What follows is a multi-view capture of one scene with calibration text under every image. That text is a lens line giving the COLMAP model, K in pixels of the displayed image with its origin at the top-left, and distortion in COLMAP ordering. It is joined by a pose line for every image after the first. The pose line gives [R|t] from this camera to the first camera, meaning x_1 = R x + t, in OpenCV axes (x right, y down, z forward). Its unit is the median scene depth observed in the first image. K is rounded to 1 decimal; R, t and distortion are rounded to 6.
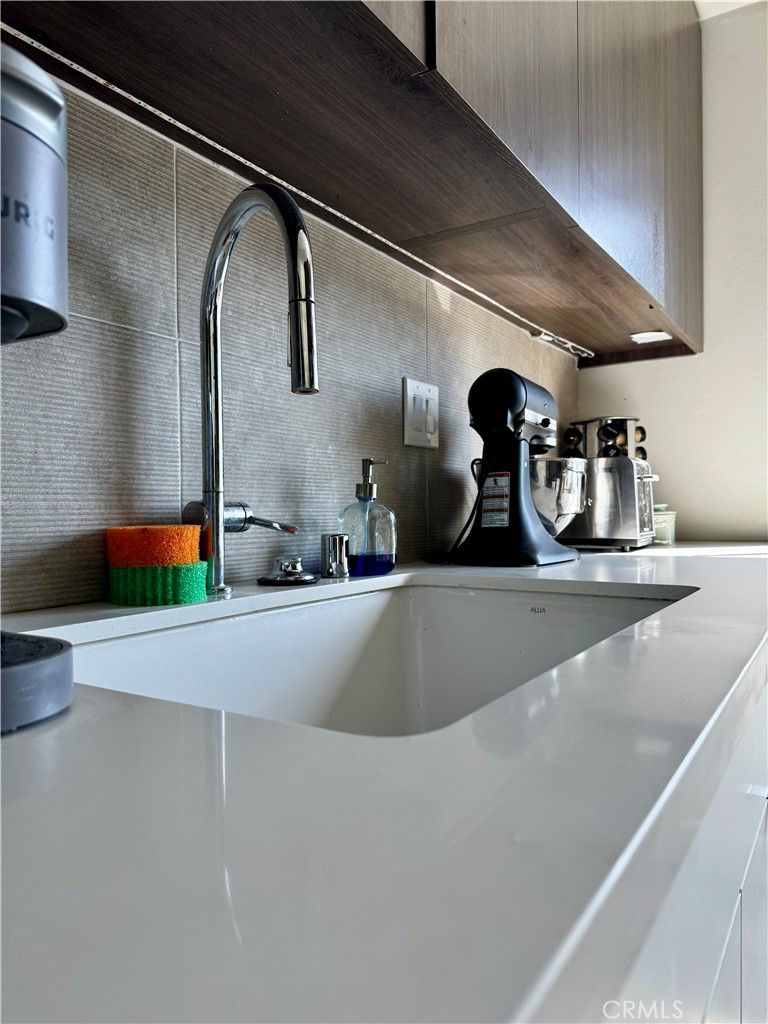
lens RADIAL K [[723.5, 0, 386.7], [0, 723.5, 518.4], [0, 0, 1]] dist [0.091112, -0.119801]
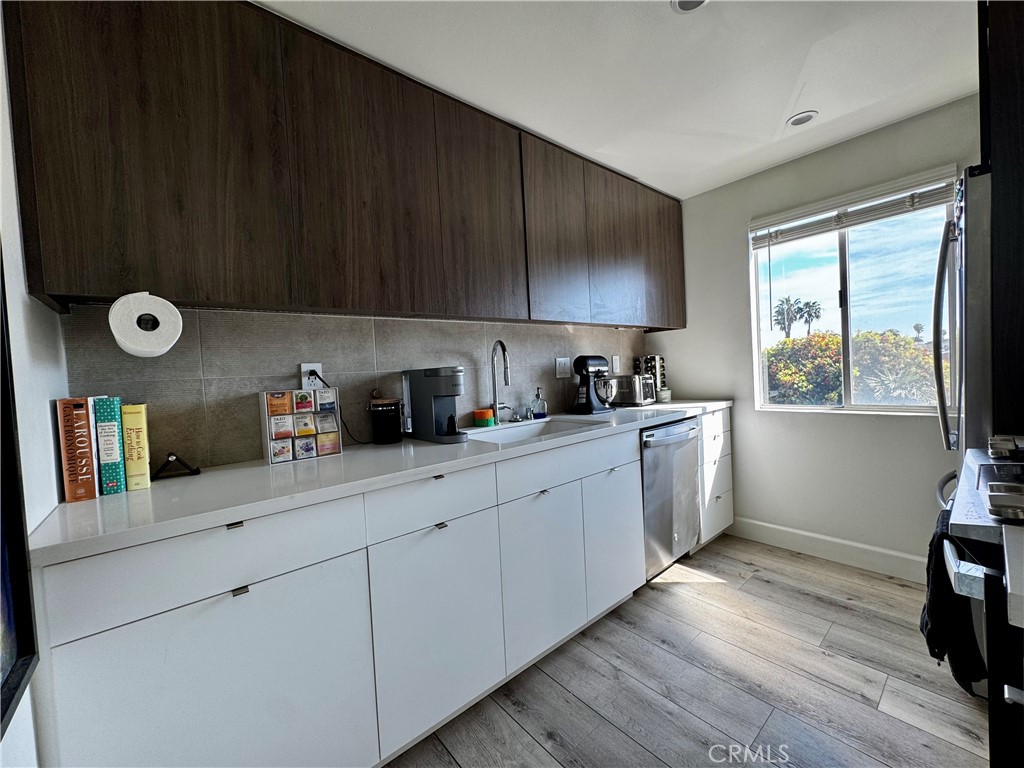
lens RADIAL K [[409.5, 0, 511.0], [0, 409.5, 380.7], [0, 0, 1]] dist [-0.003705, -0.000115]
pose [[0.953692, -0.033907, -0.298867, 0.485222], [0.040068, 0.999092, 0.014509, -0.156282], [0.298104, -0.025812, 0.954184, -1.090828]]
